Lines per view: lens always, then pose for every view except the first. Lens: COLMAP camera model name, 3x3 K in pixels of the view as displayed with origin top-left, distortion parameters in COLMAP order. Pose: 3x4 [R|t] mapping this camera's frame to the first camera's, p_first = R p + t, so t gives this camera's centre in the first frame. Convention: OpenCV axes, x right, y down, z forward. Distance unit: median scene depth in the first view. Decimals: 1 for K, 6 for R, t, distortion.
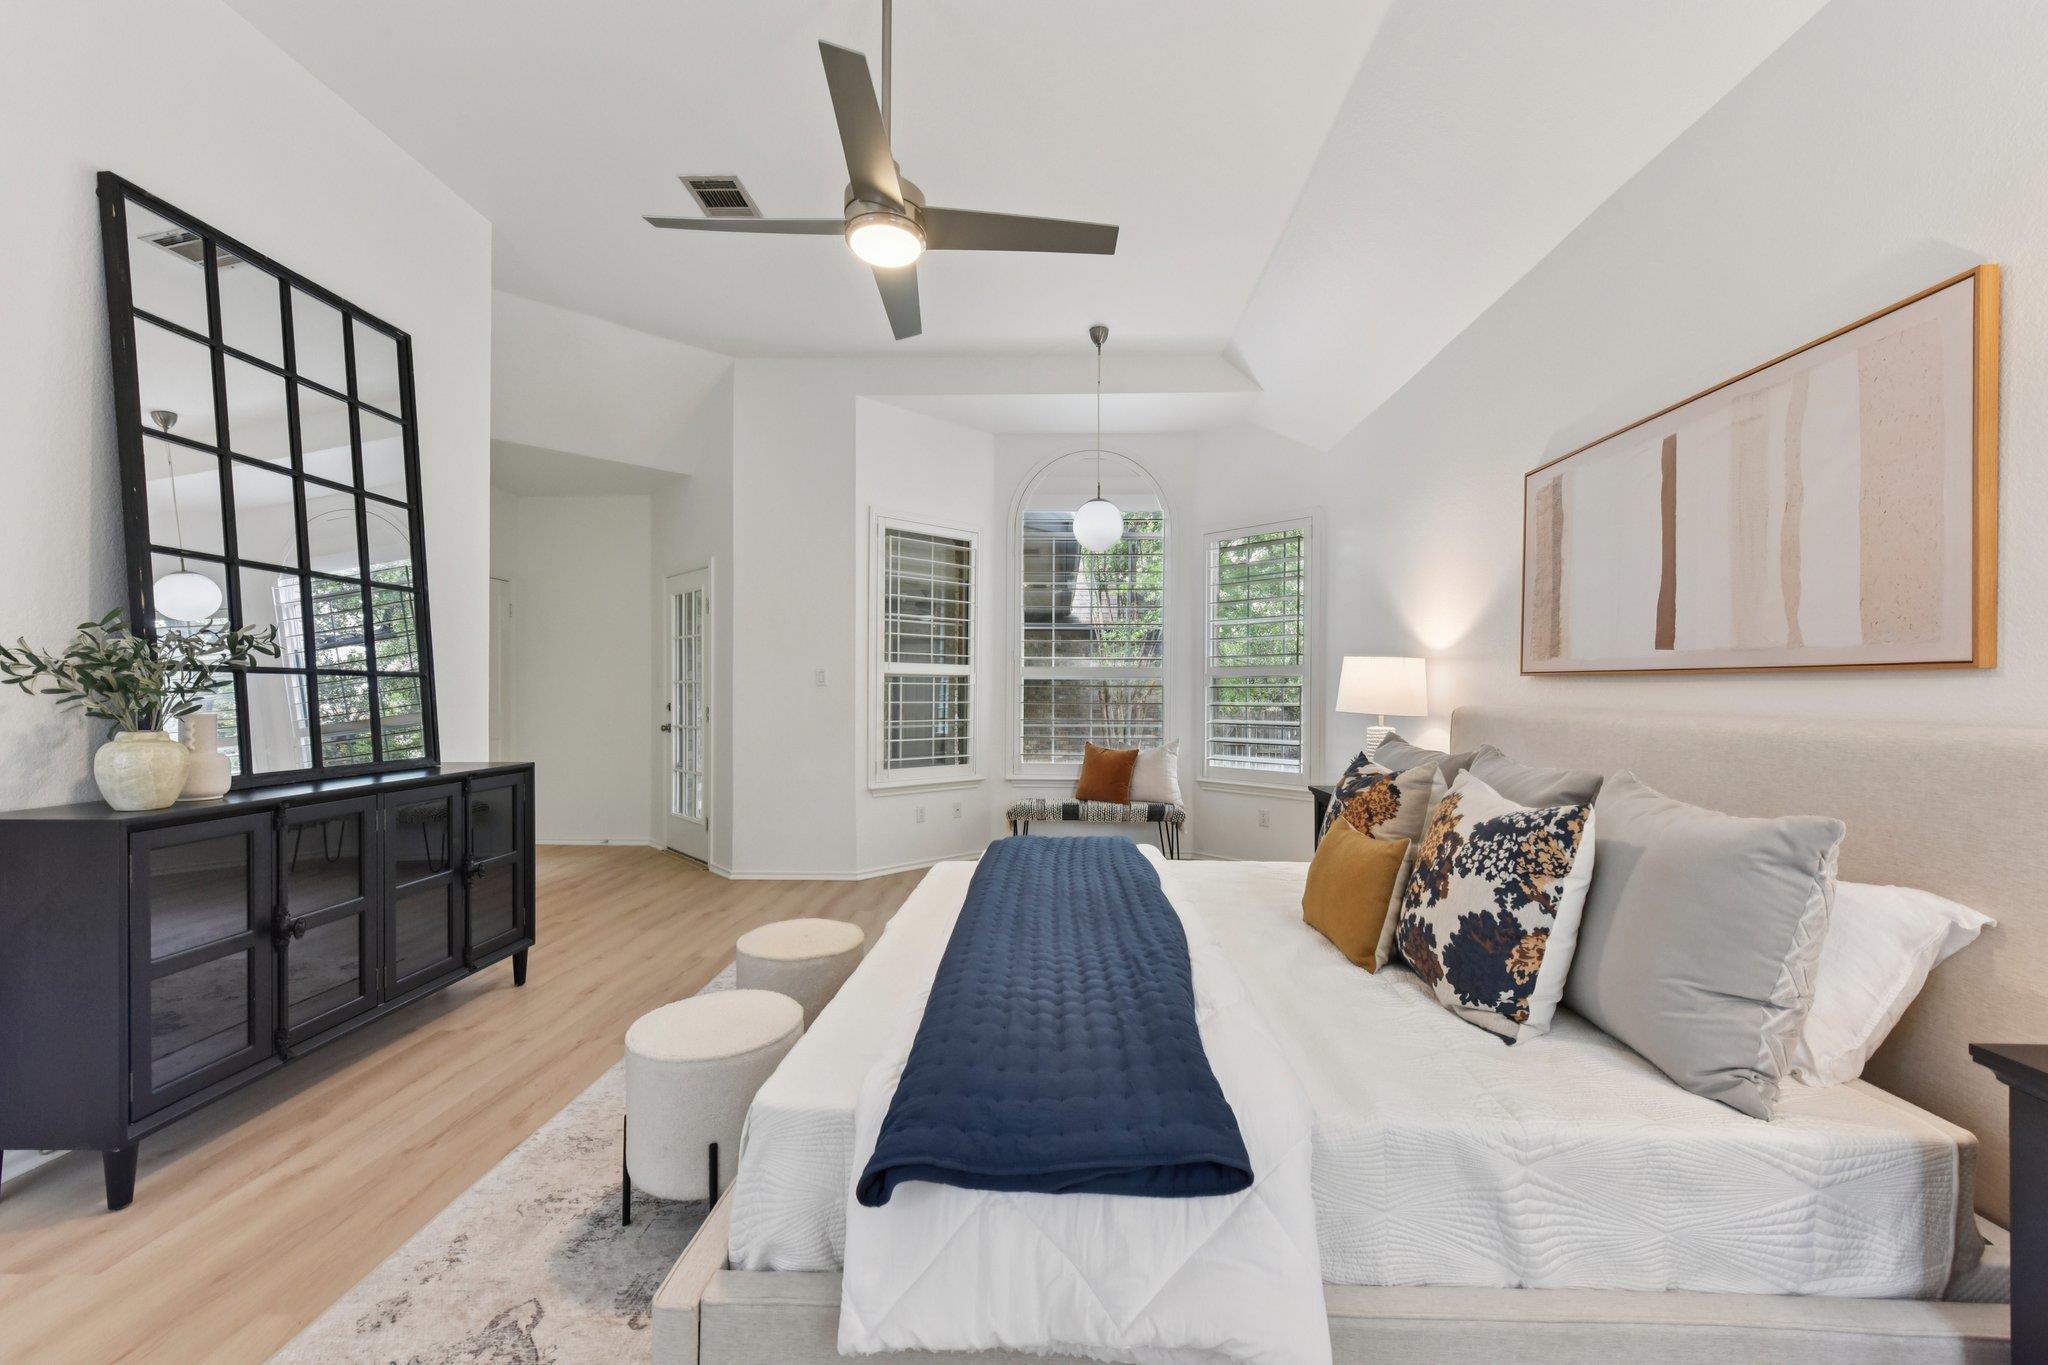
lens RADIAL K [[813.2, 0, 1021.7], [0, 813.2, 695.5], [0, 0, 1]] dist [0.006018, -0.001879]
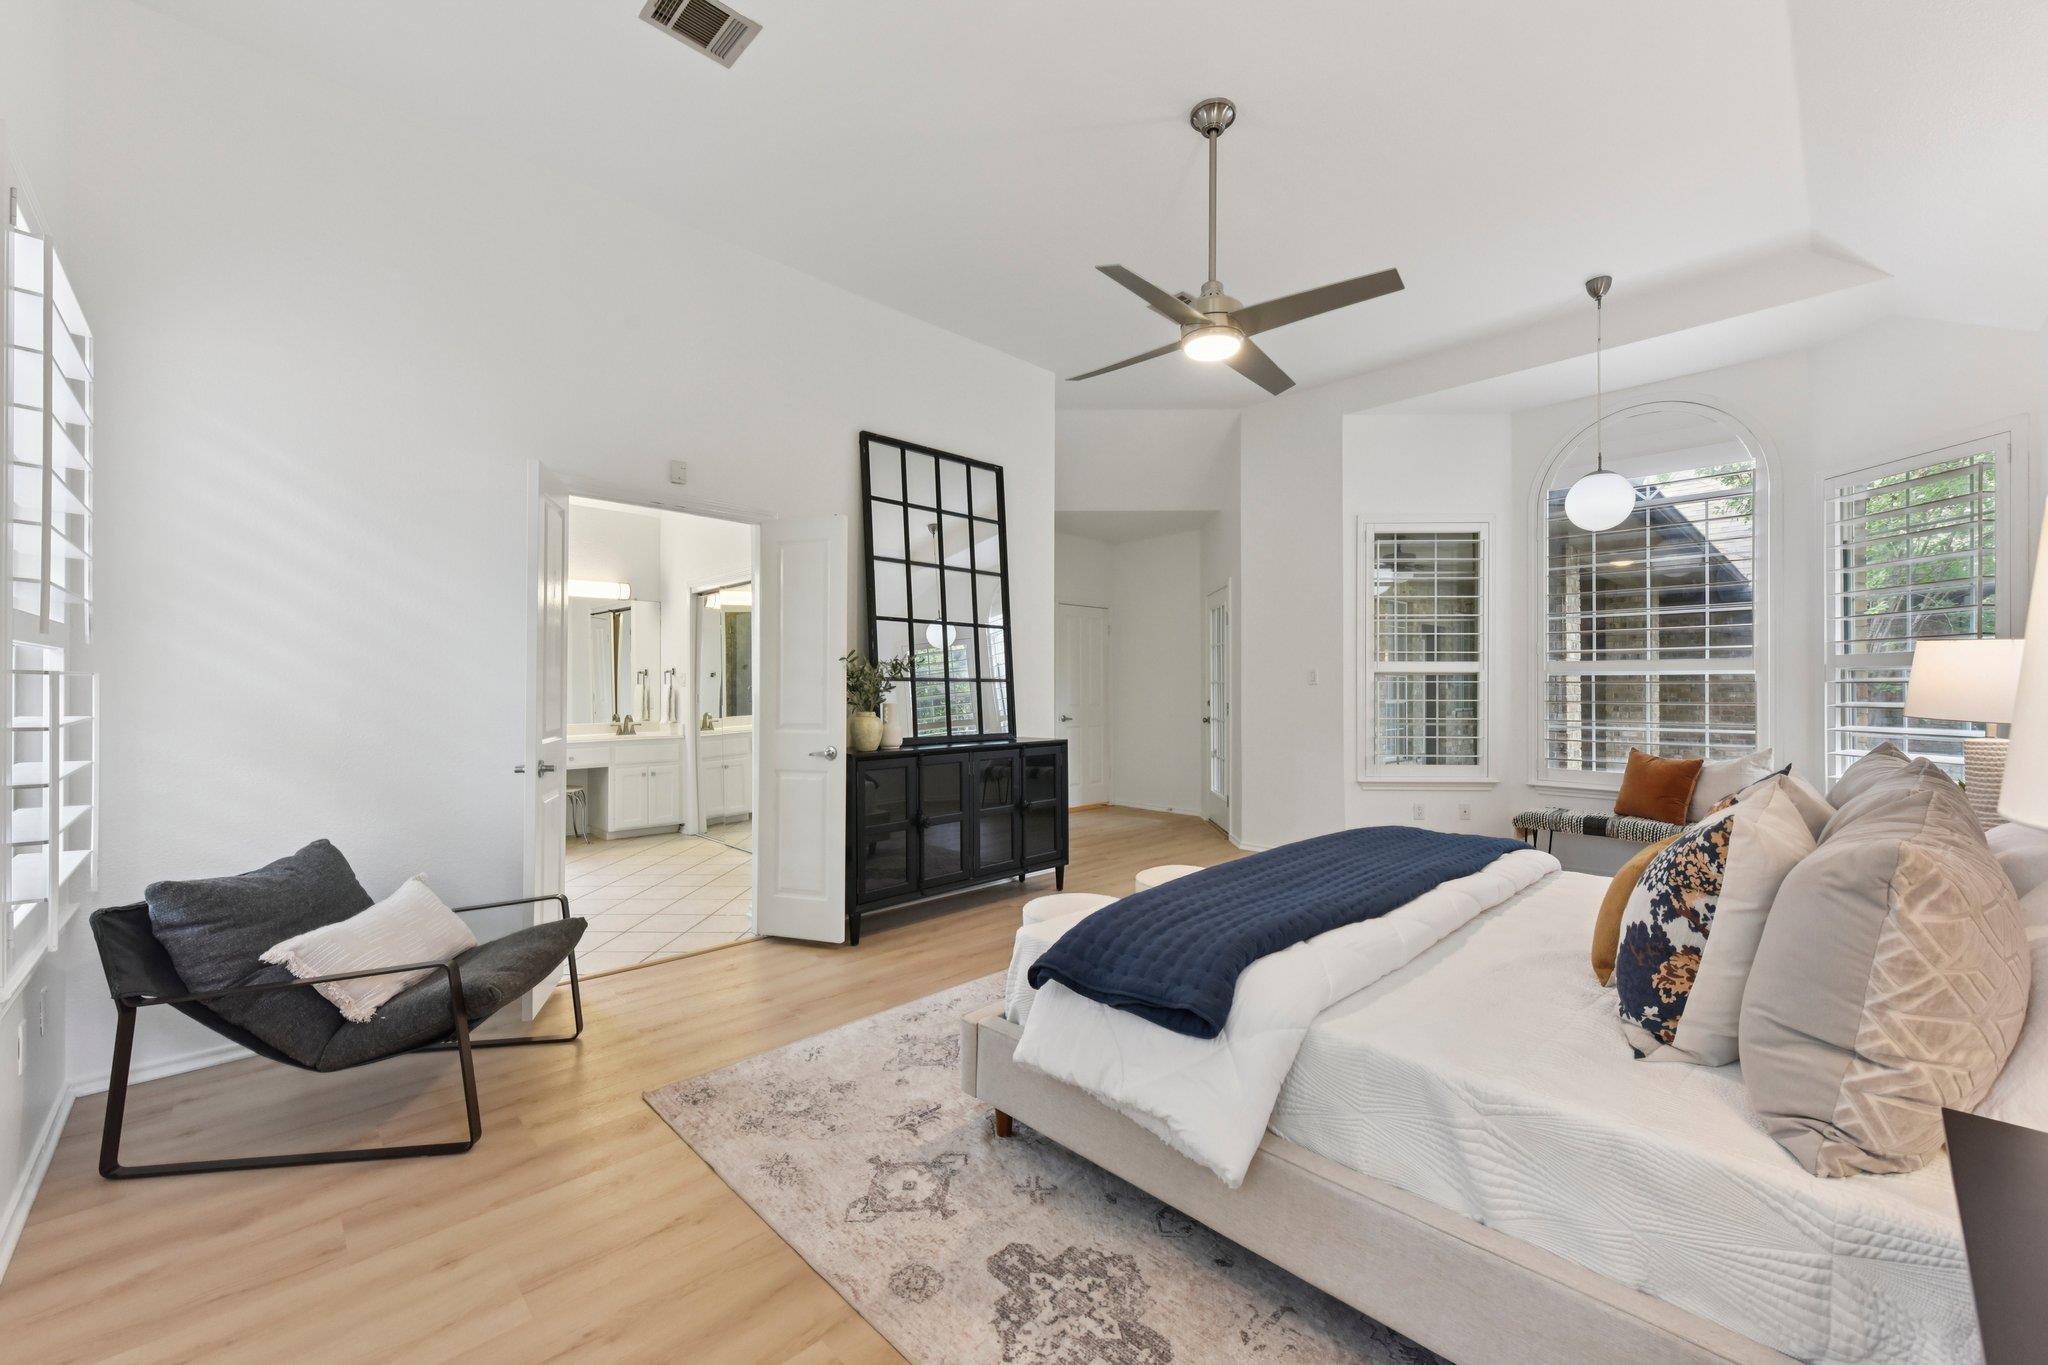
lens RADIAL K [[813.2, 0, 1034.4], [0, 813.2, 689.3], [0, 0, 1]] dist [0.006018, -0.001879]
pose [[0.721591, -0.003687, -0.692309, 0.513446], [0.000785, 0.999990, -0.004507, -0.002338], [0.692319, 0.002709, 0.721587, -0.127748]]
